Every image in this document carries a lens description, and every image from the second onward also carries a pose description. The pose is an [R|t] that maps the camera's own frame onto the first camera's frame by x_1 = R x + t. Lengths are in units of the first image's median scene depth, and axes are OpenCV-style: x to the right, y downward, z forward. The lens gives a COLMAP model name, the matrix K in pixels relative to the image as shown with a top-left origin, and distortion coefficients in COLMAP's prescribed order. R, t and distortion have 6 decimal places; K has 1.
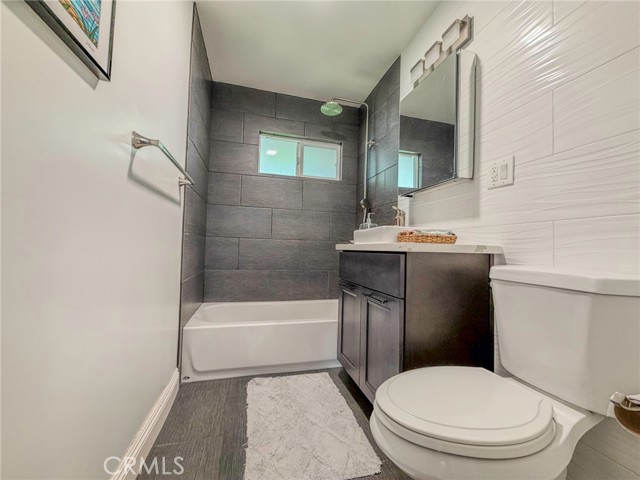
lens RADIAL K [[239.7, 0, 315.4], [0, 239.7, 244.0], [0, 0, 1]] dist [0.001294, 0.000061]
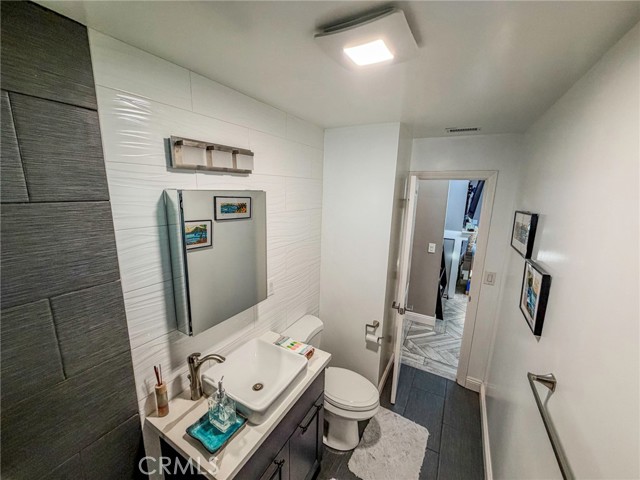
lens RADIAL K [[253.6, 0, 320.0], [0, 253.6, 240.0], [0, 0, 1]] dist [0.001075, 0.000124]
pose [[-0.709426, -0.175393, 0.682607, -0.308560], [-0.045170, 0.977863, 0.204313, -0.566502], [-0.703331, 0.114111, -0.701644, 1.121772]]
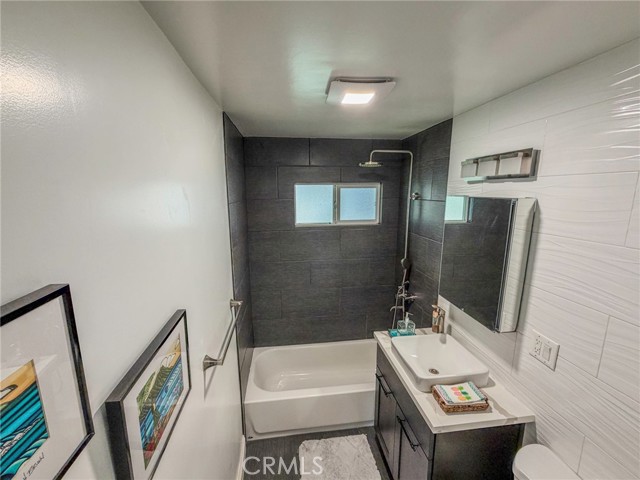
lens RADIAL K [[253.6, 0, 320.0], [0, 253.6, 240.0], [0, 0, 1]] dist [0.001075, 0.000124]
pose [[0.991265, -0.008333, -0.131623, 0.001595], [0.034360, 0.979855, 0.196730, -0.586516], [0.127332, -0.199534, 0.971582, -0.024060]]
